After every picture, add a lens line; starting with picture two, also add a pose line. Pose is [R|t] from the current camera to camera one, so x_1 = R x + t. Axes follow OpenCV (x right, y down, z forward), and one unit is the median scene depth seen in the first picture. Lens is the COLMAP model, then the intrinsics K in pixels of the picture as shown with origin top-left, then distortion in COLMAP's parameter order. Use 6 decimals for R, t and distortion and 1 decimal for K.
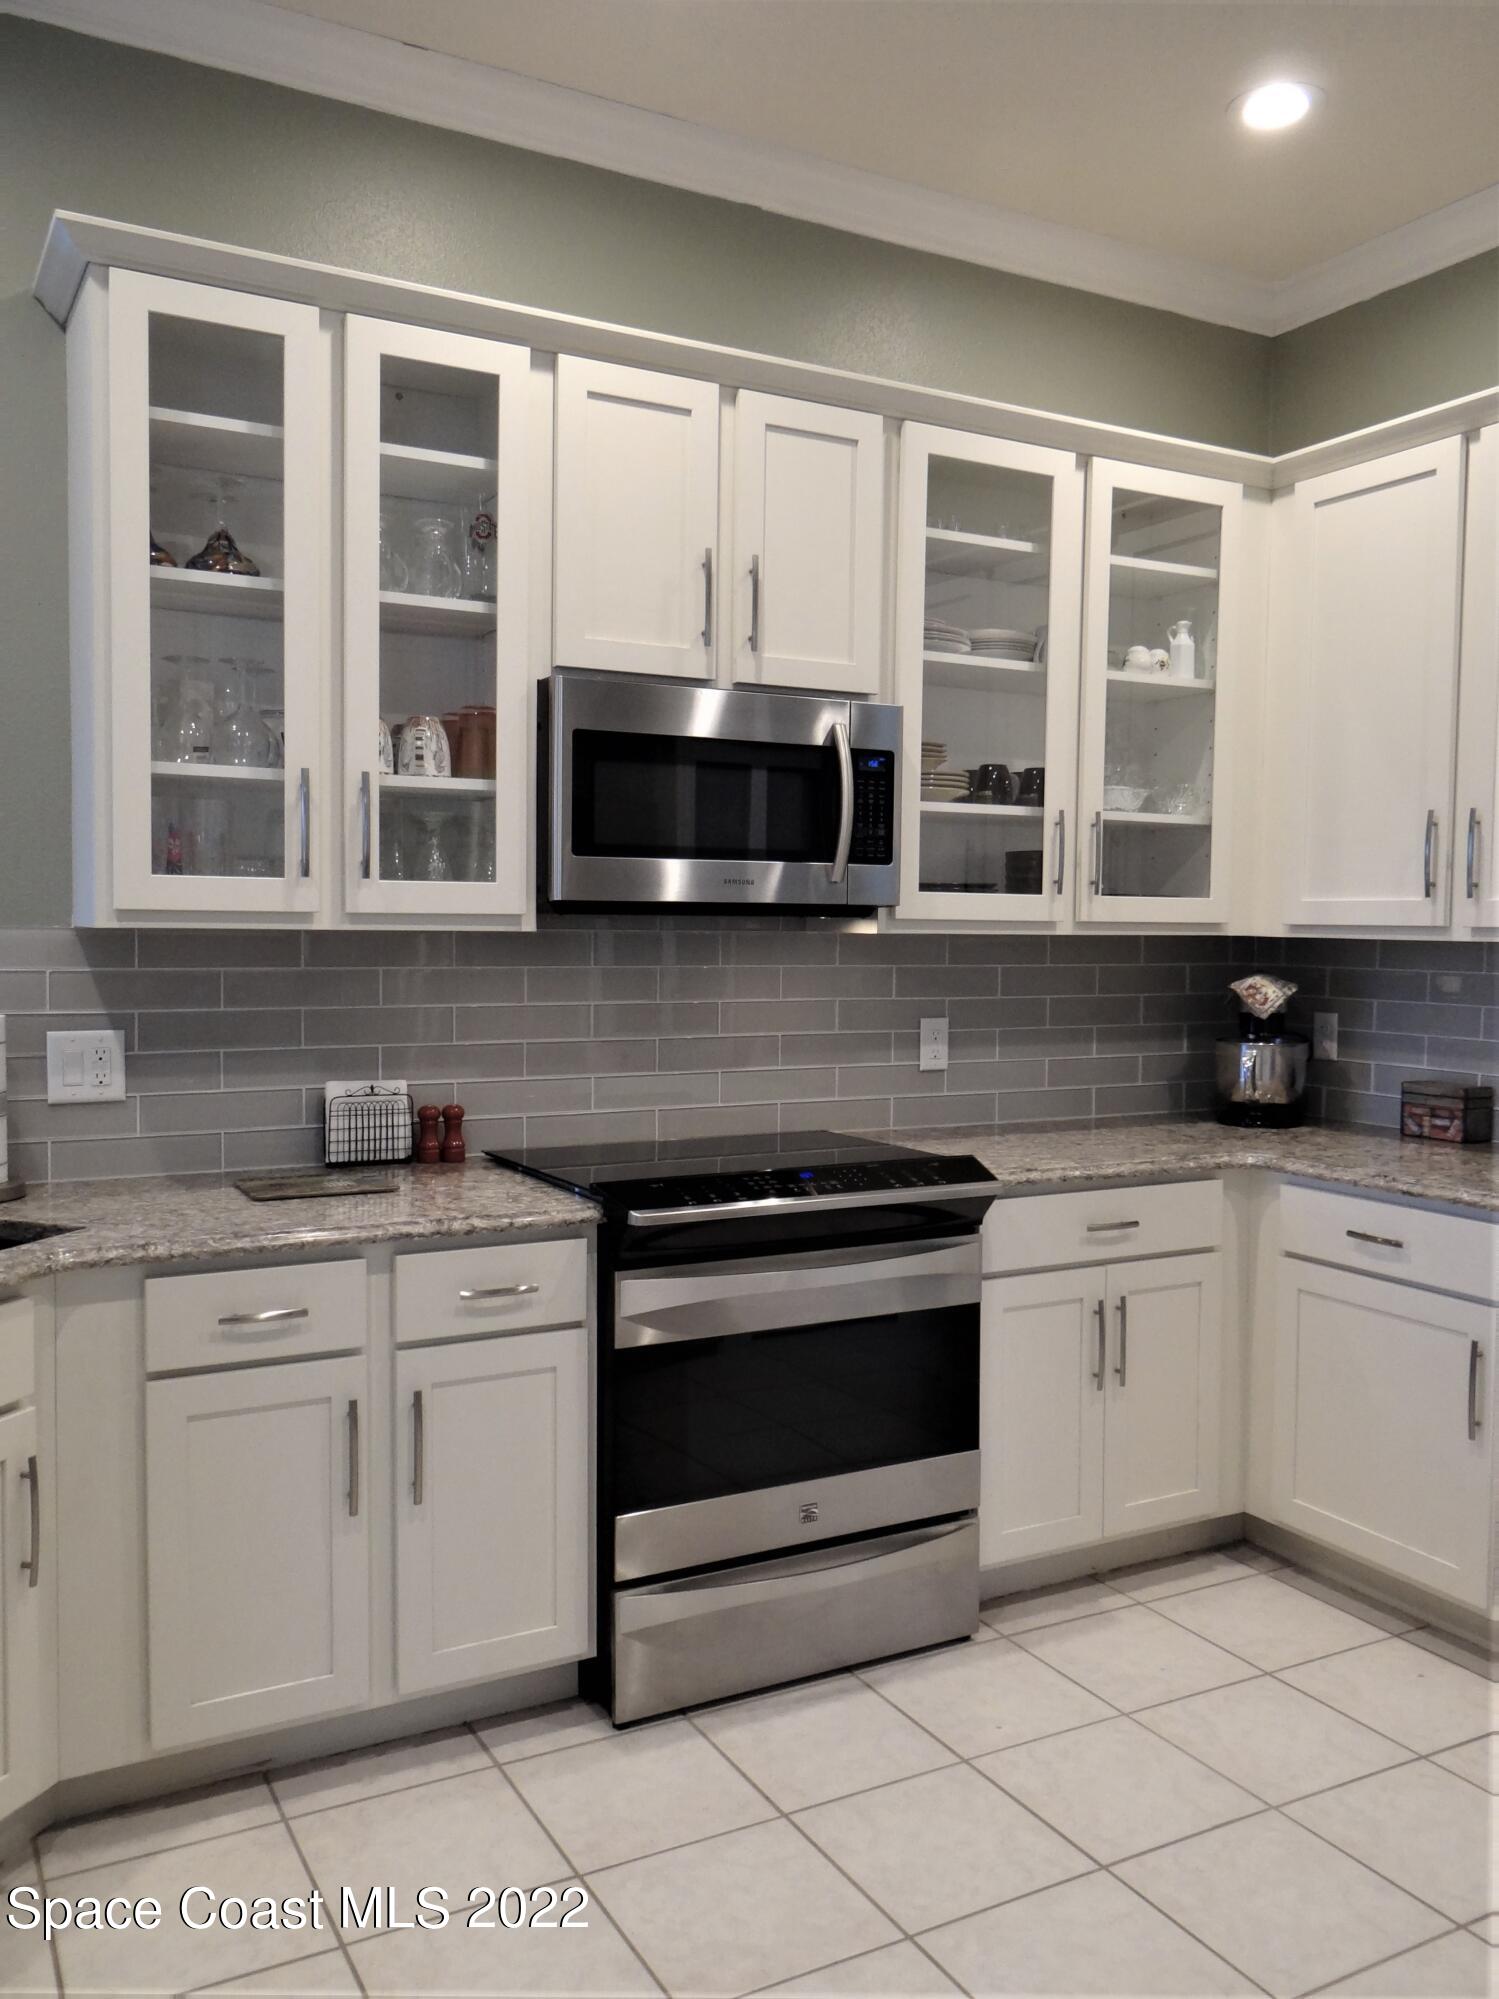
lens RADIAL K [[1617.6, 0, 740.6], [0, 1617.6, 1001.3], [0, 0, 1]] dist [0.006961, -0.002274]
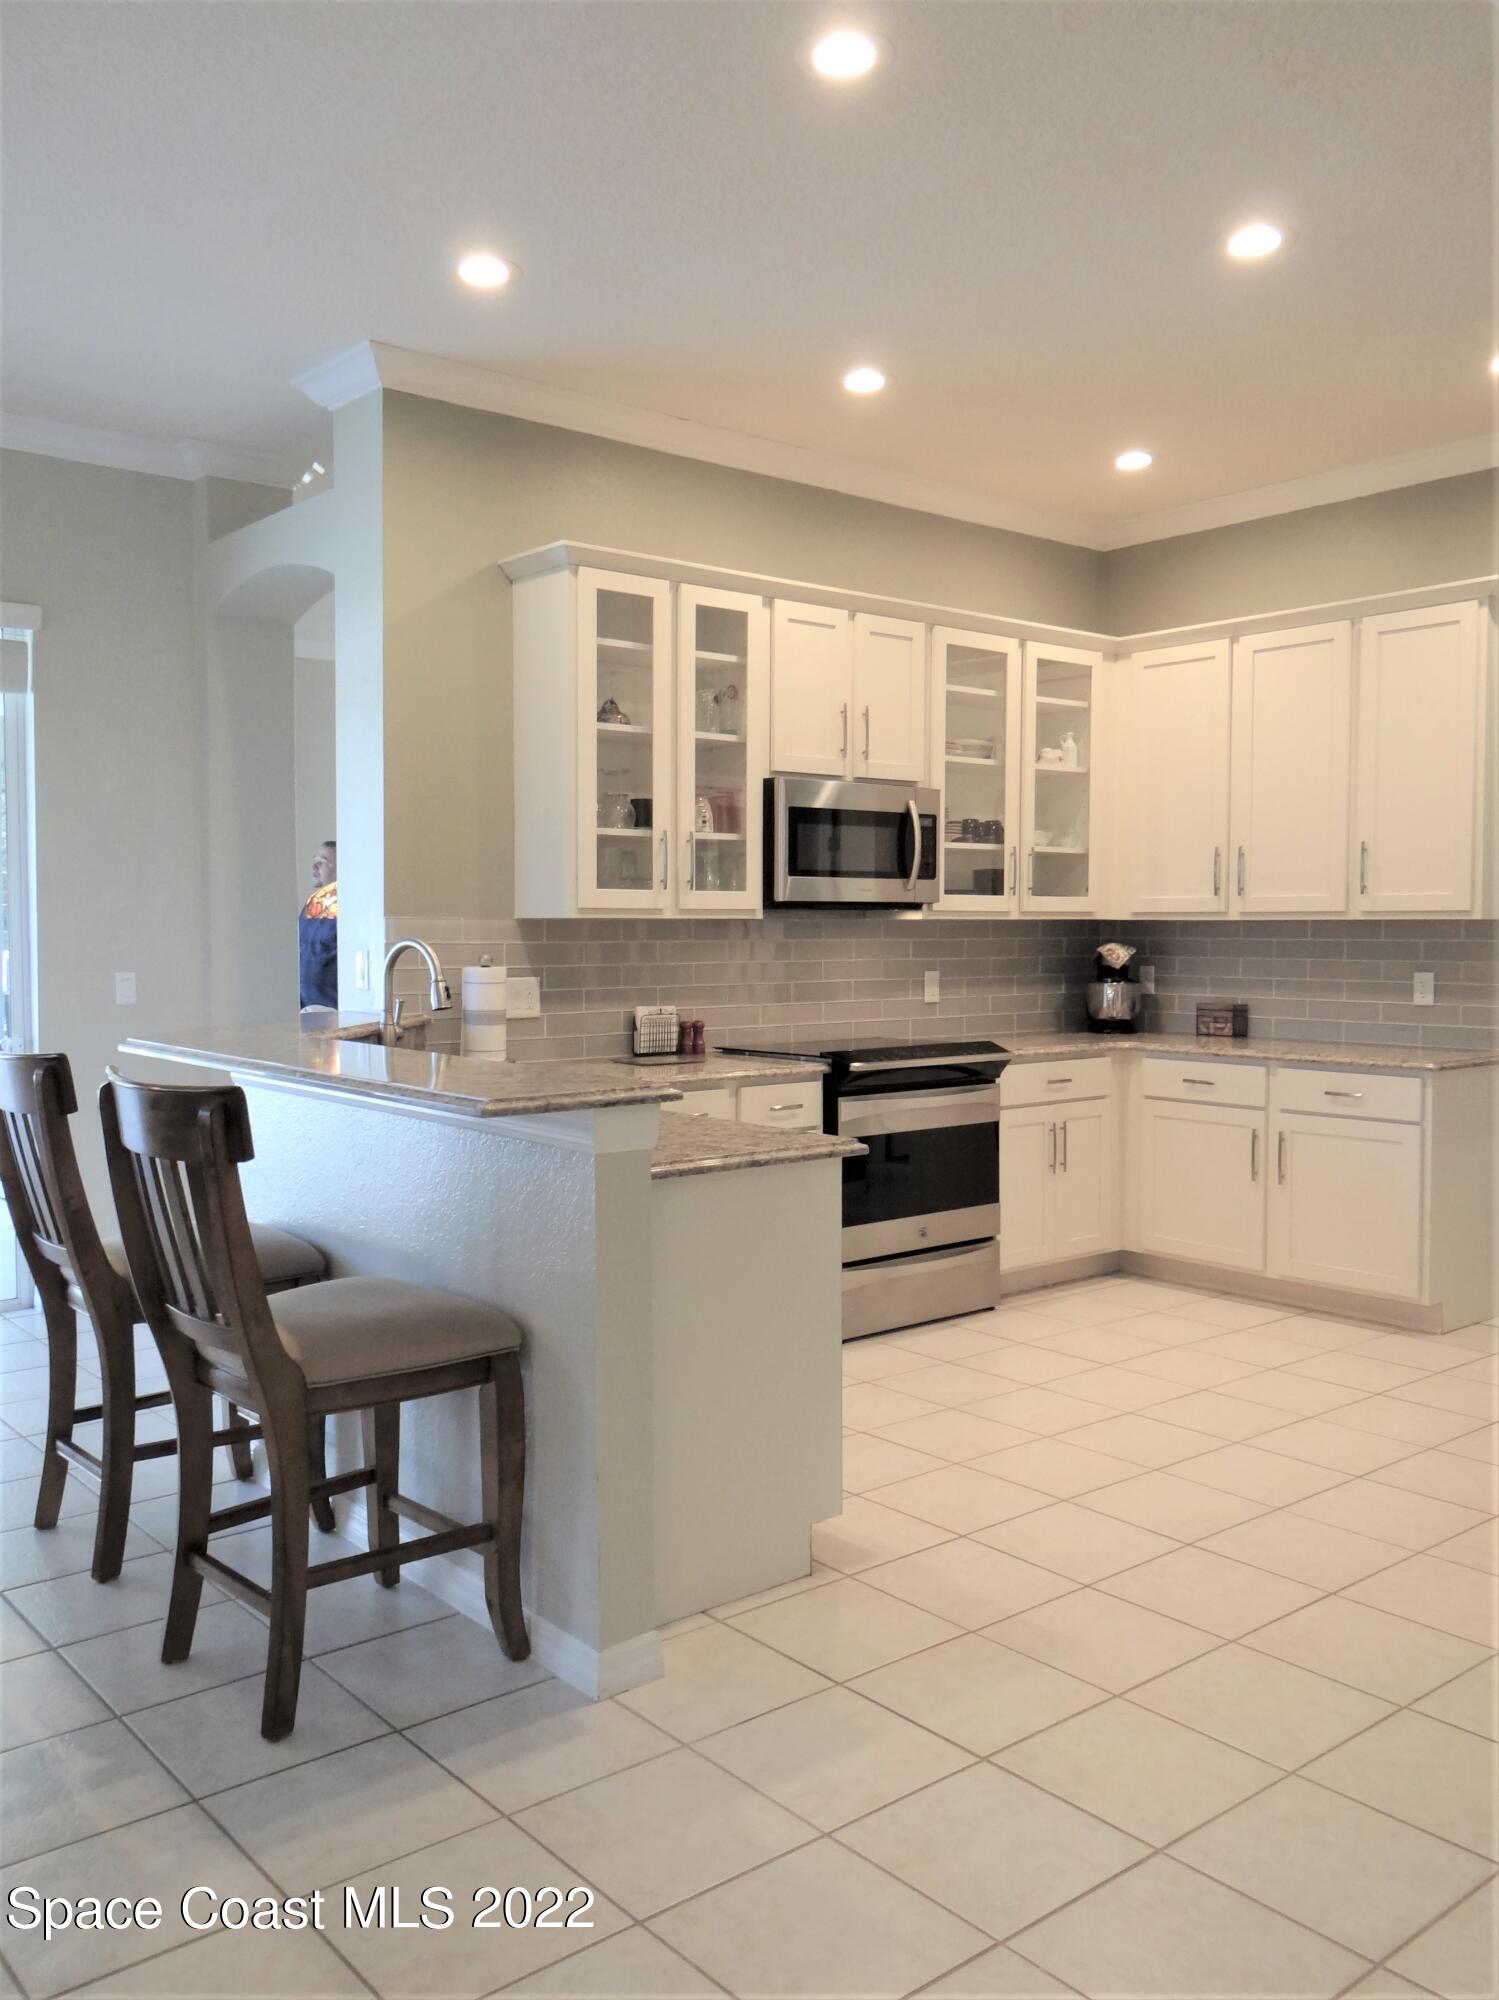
lens RADIAL K [[1618.4, 0, 755.7], [0, 1618.4, 997.2], [0, 0, 1]] dist [0.006961, -0.002274]
pose [[0.981474, -0.019681, 0.190580, -0.445793], [0.020216, 0.999795, -0.000864, 0.042072], [-0.190524, 0.004701, 0.981671, -0.701865]]
